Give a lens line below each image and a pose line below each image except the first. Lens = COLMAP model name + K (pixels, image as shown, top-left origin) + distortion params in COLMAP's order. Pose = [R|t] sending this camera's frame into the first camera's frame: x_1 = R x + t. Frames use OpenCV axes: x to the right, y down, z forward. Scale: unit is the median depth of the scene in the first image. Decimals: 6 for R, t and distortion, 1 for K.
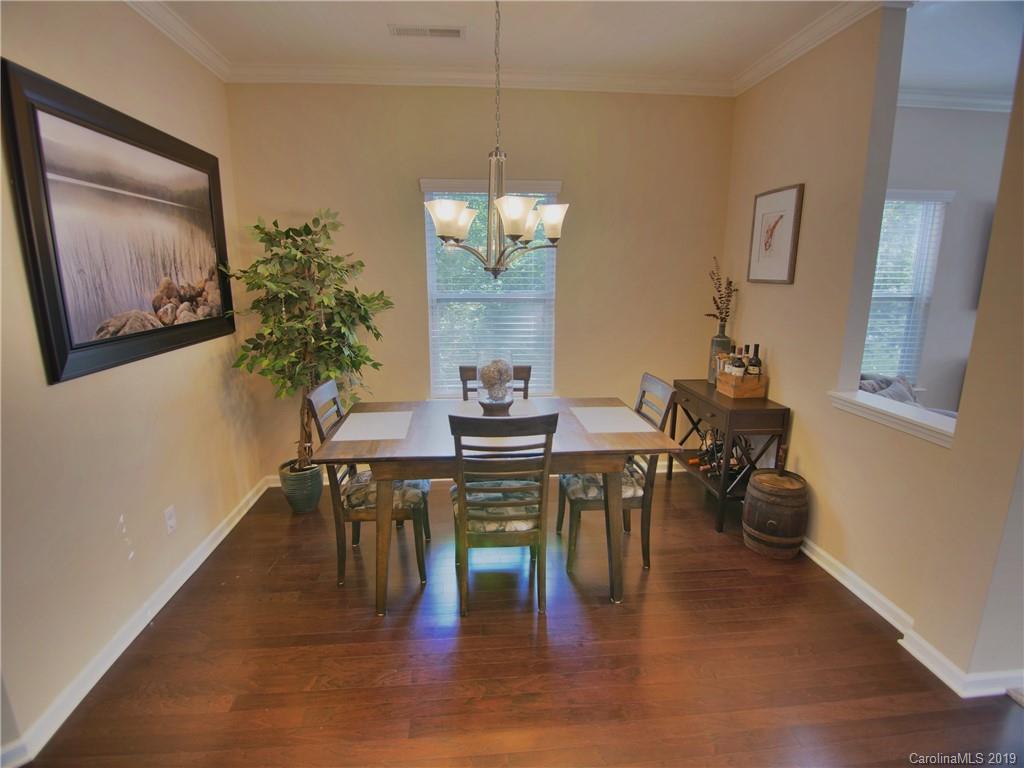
lens RADIAL K [[501.5, 0, 500.3], [0, 501.5, 383.7], [0, 0, 1]] dist [-0.024307, -0.000523]
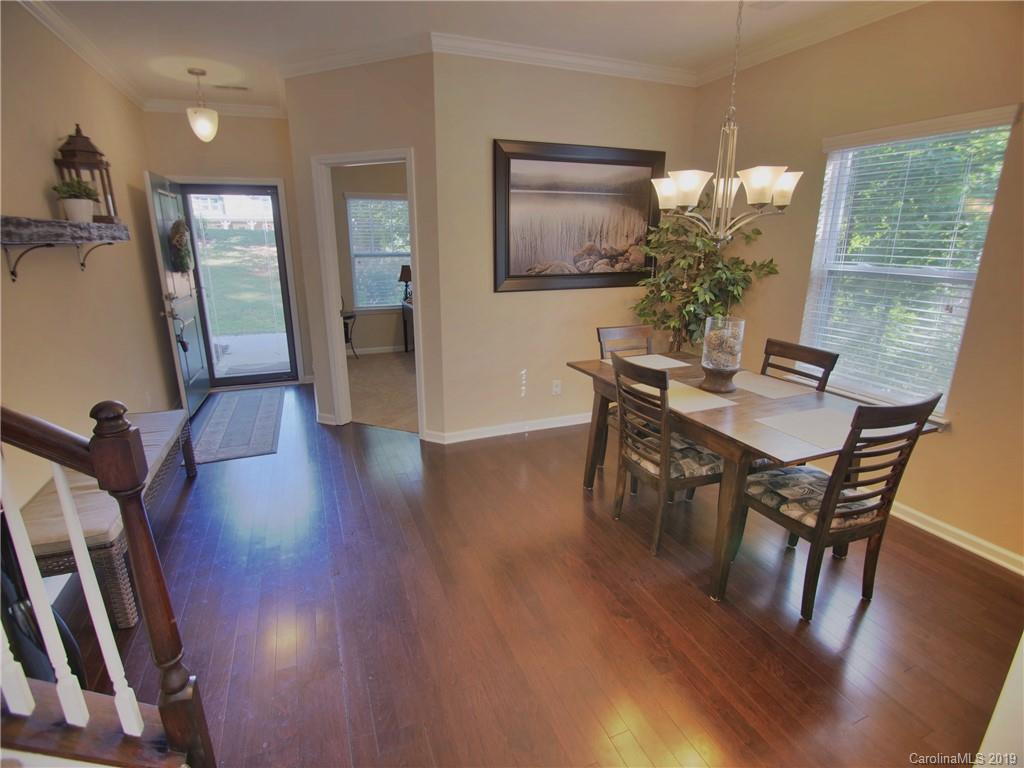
lens RADIAL K [[514.0, 0, 512.0], [0, 514.0, 384.0], [0, 0, 1]] dist [-0.000267, -0.000063]
pose [[0.306294, 0.263034, -0.914876, 0.882662], [-0.208566, 0.956259, 0.205106, -0.065092], [0.928808, 0.127990, 0.347756, 0.247633]]
